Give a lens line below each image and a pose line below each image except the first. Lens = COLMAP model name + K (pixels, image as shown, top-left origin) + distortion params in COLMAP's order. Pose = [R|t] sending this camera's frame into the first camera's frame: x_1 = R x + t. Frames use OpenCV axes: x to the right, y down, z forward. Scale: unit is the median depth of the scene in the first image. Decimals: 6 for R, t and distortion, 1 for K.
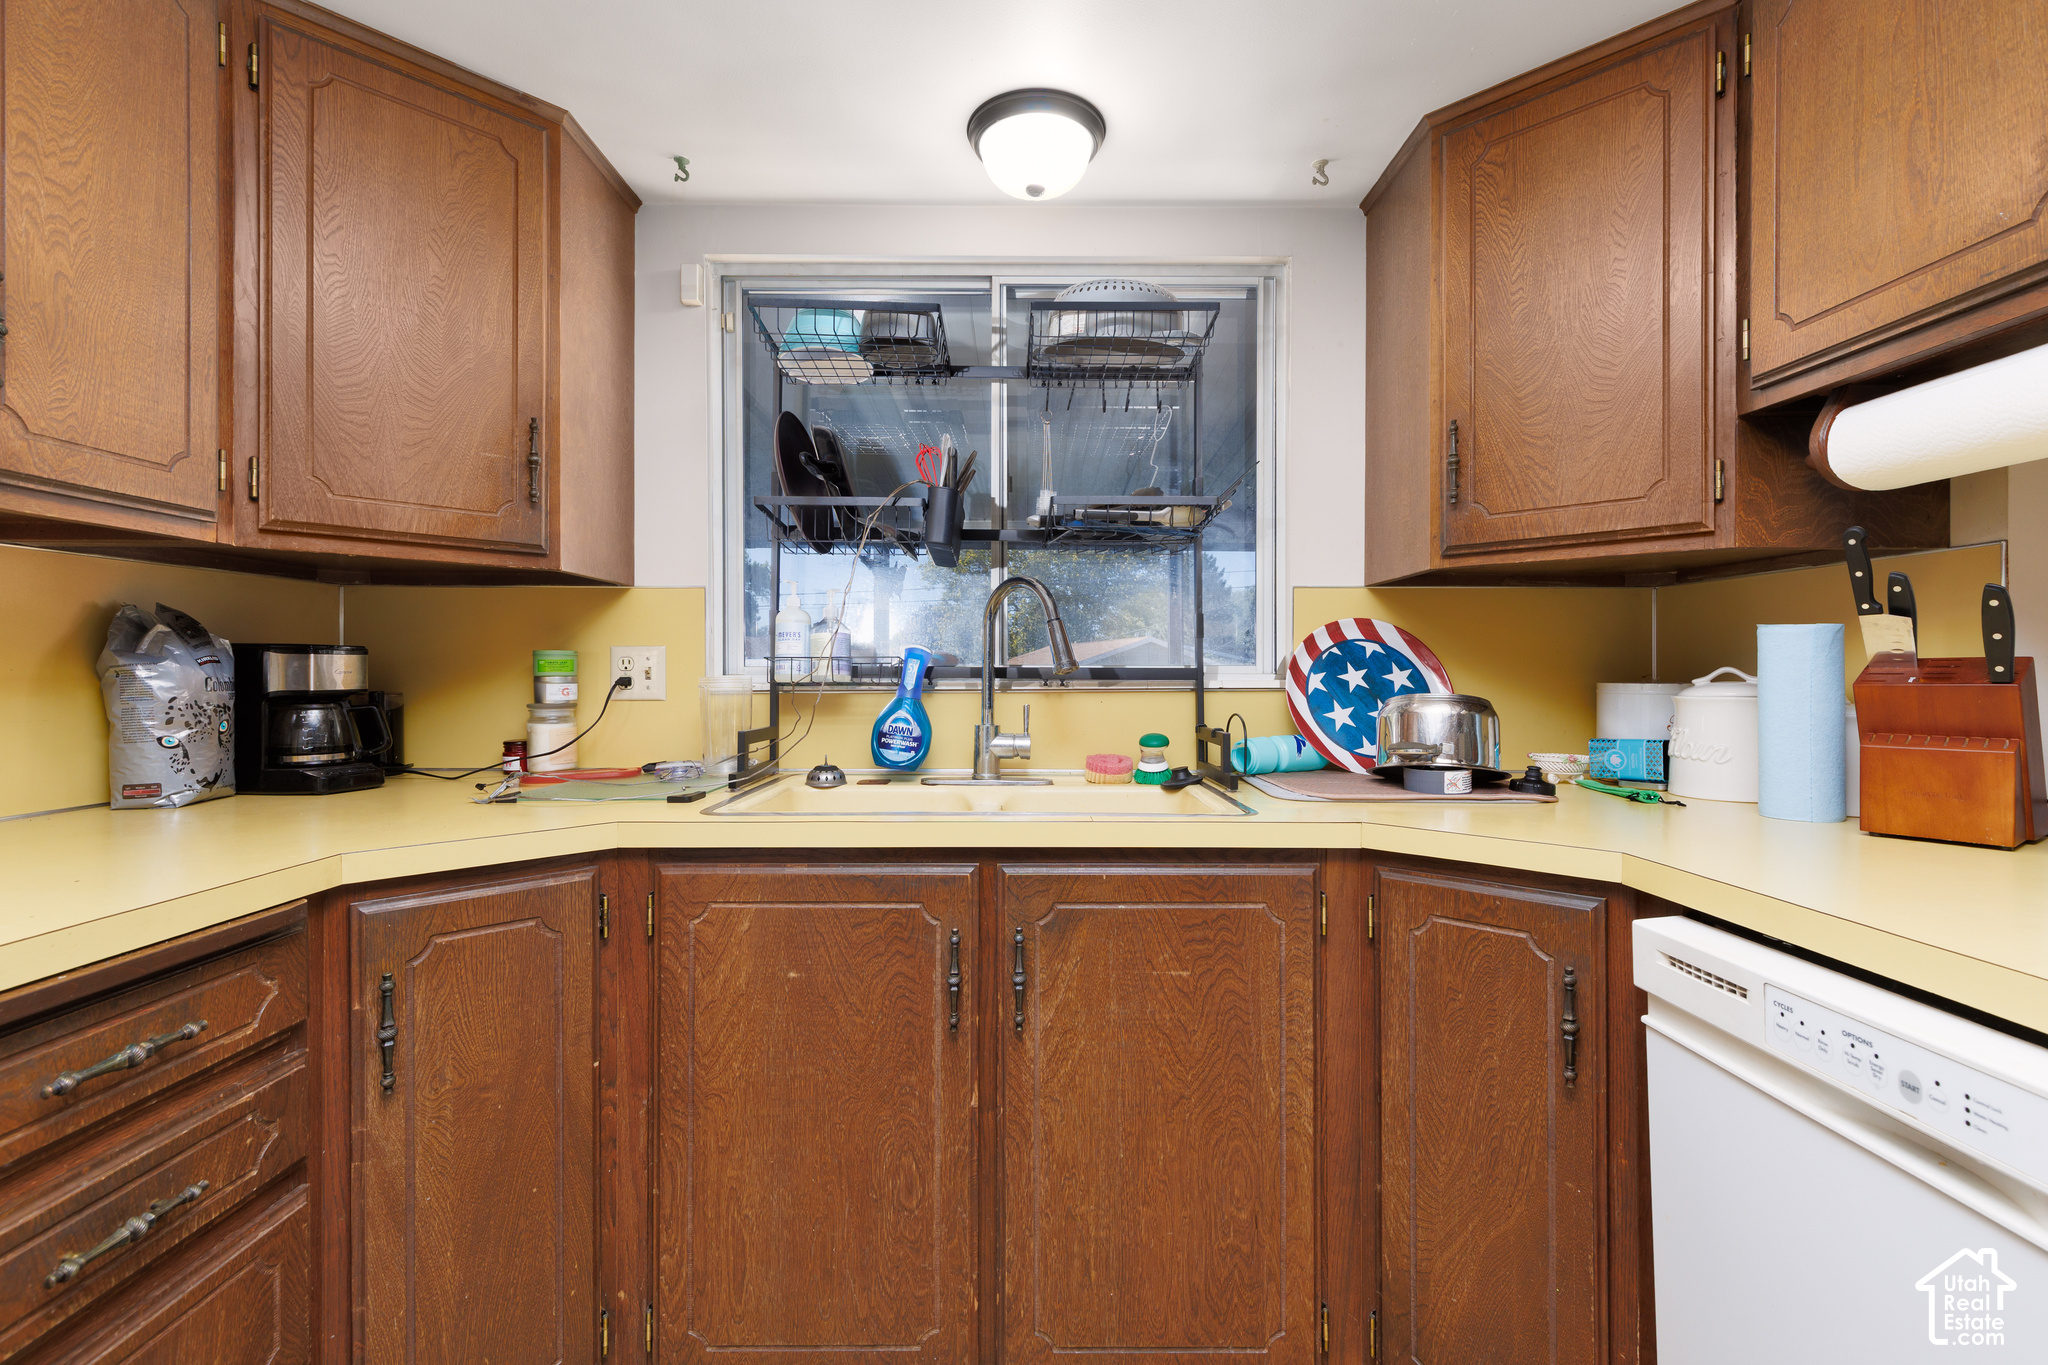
lens RADIAL K [[917.6, 0, 1029.6], [0, 917.6, 676.9], [0, 0, 1]] dist [0.004296, -0.000196]
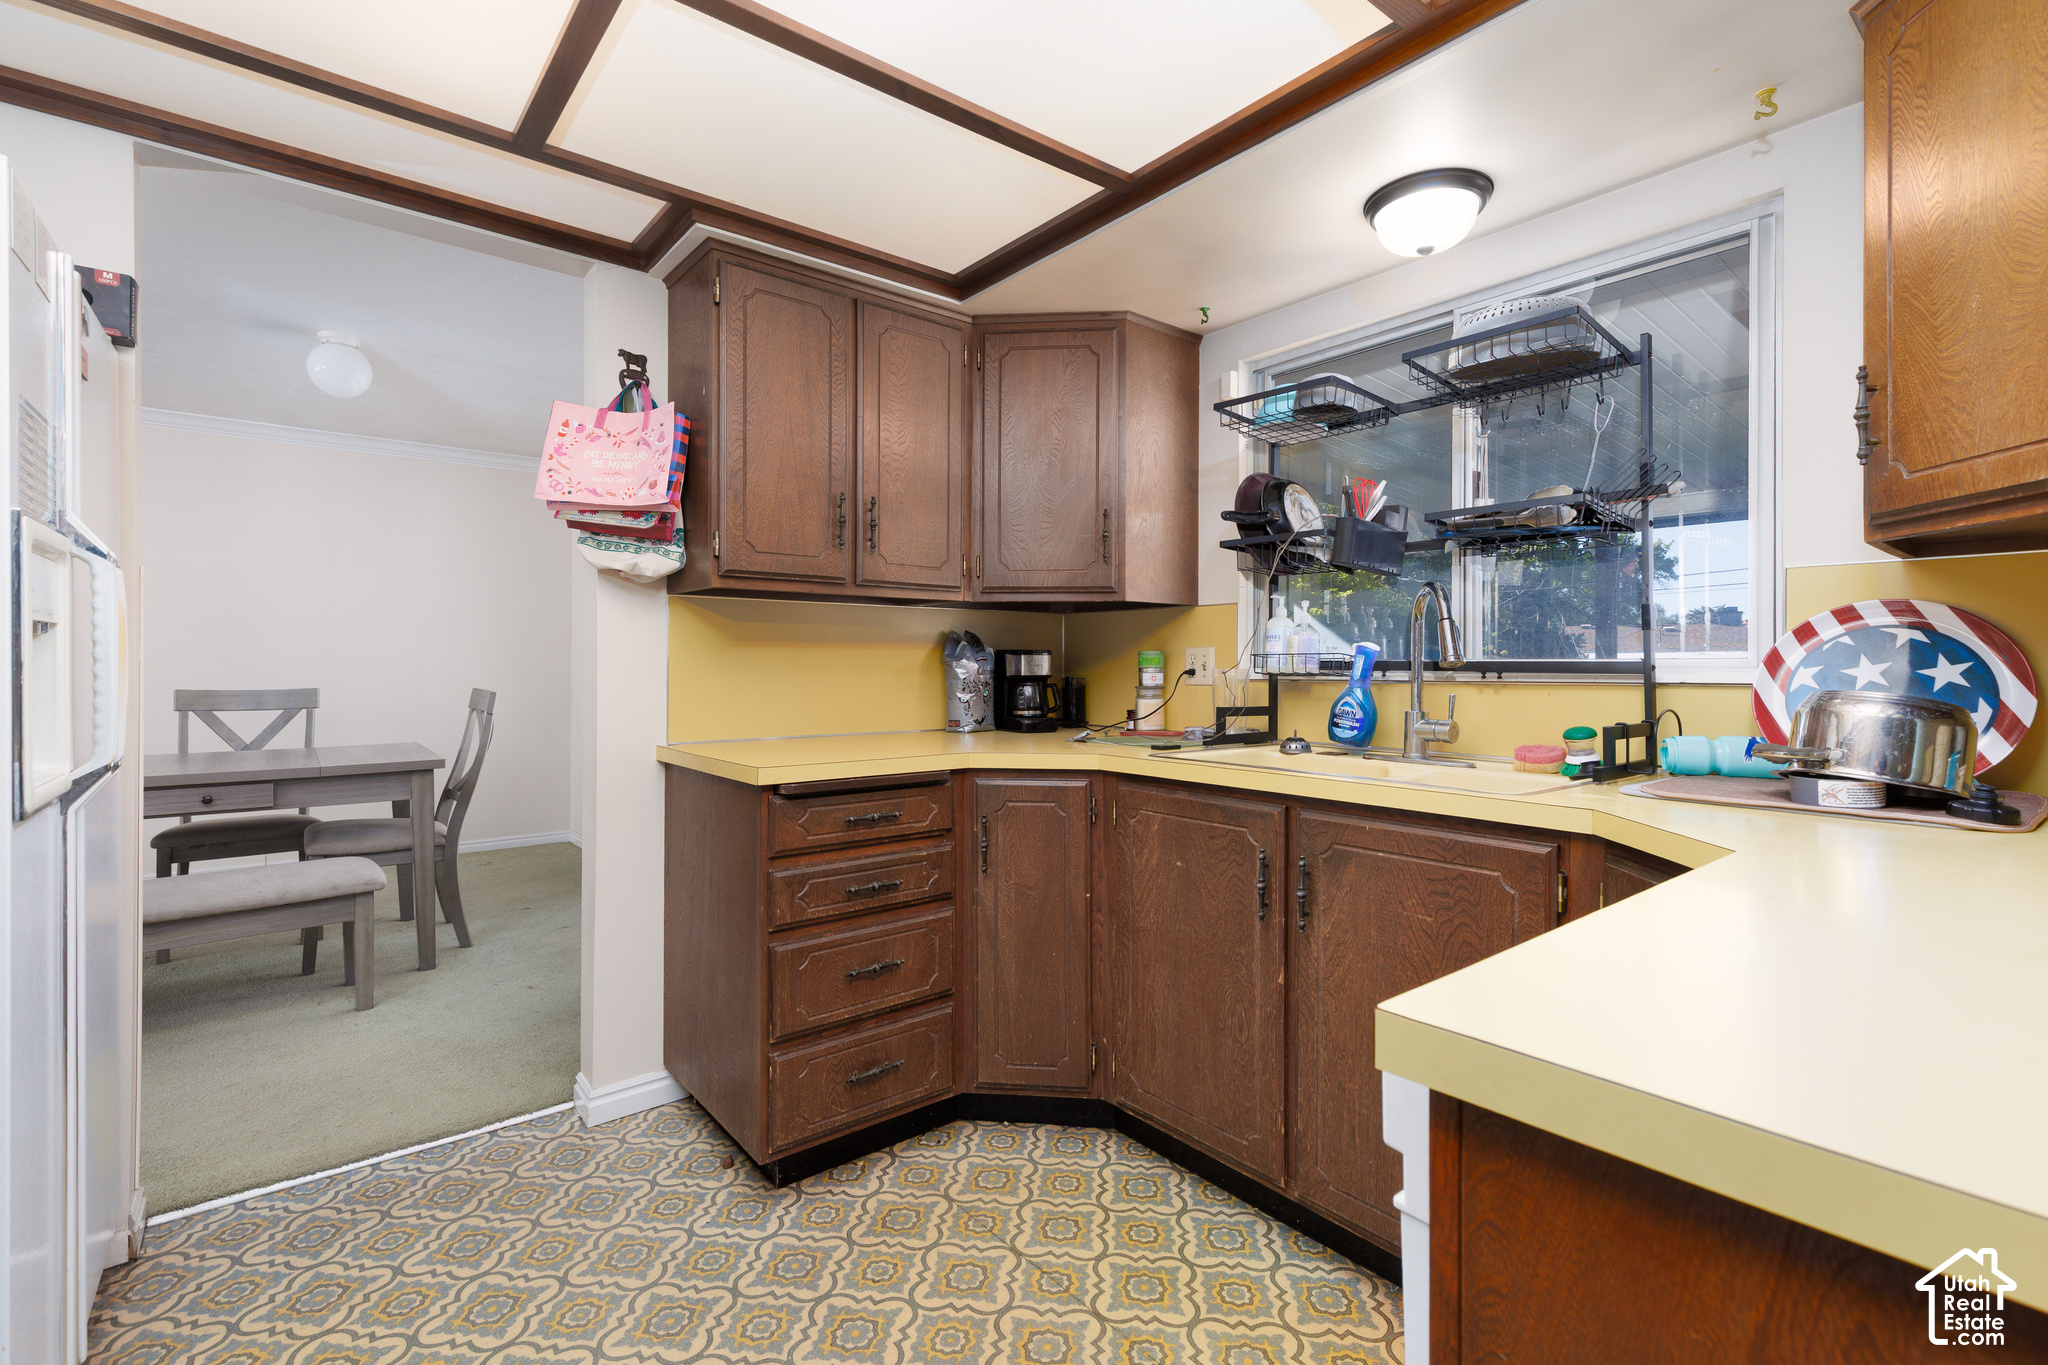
lens RADIAL K [[917.6, 0, 1021.9], [0, 917.6, 669.0], [0, 0, 1]] dist [0.004296, -0.000196]
pose [[0.621877, 0.003843, -0.783105, 0.681208], [-0.006247, 0.999980, -0.000054, 0.002819], [0.783090, 0.004926, 0.621889, -0.135209]]
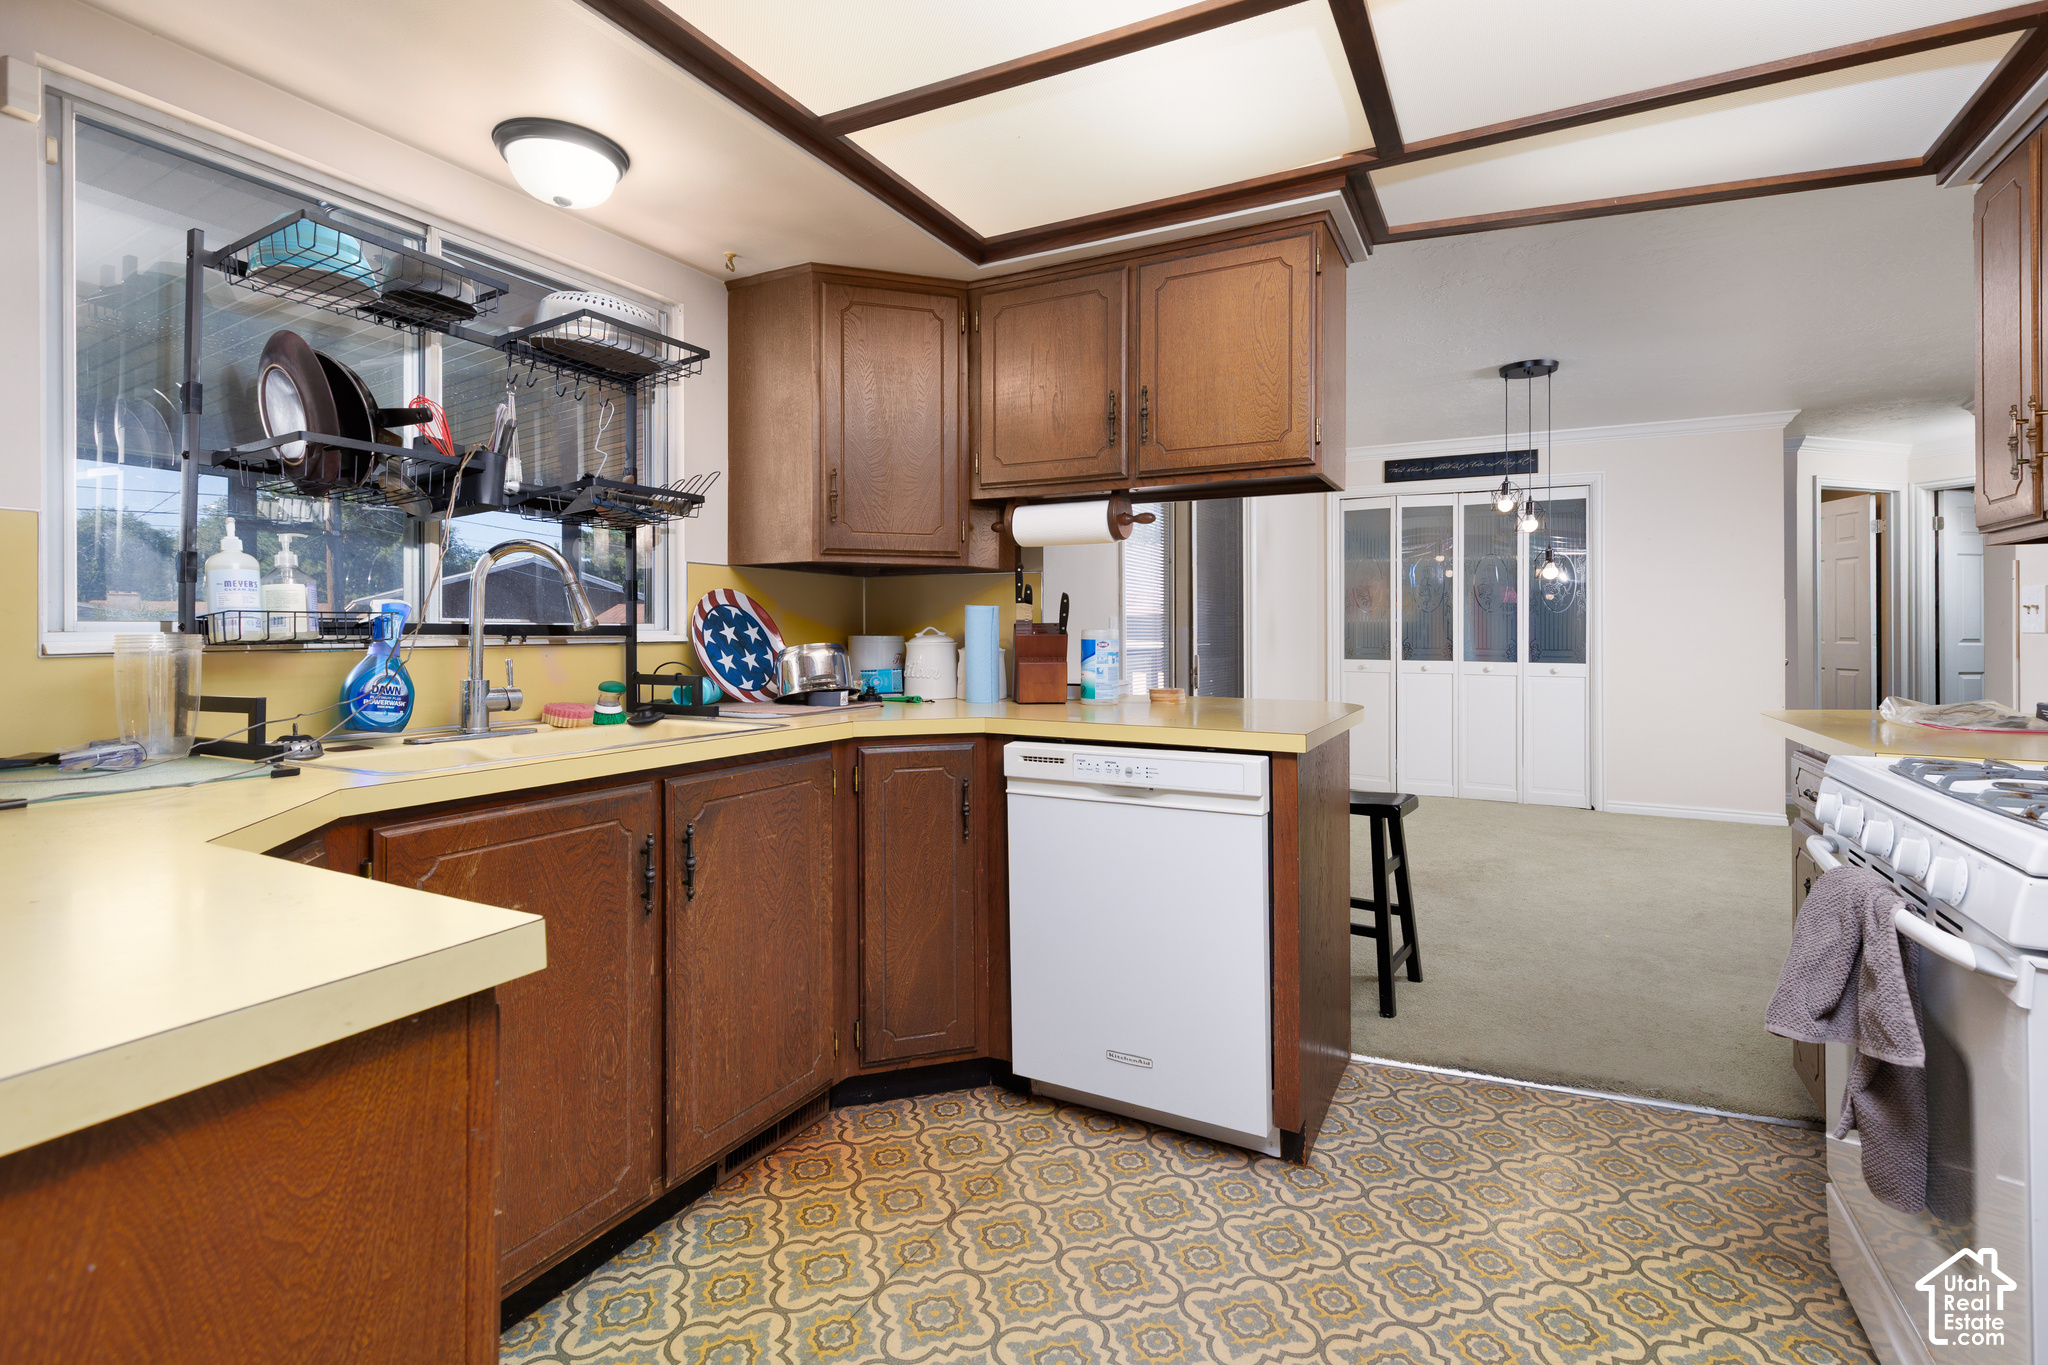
lens RADIAL K [[917.6, 0, 1047.4], [0, 917.6, 629.9], [0, 0, 1]] dist [0.004296, -0.000196]
pose [[0.467346, -0.000110, 0.884075, -0.816370], [0.003509, 0.999992, -0.001731, 0.000264], [-0.884068, 0.003911, 0.467343, -0.059412]]
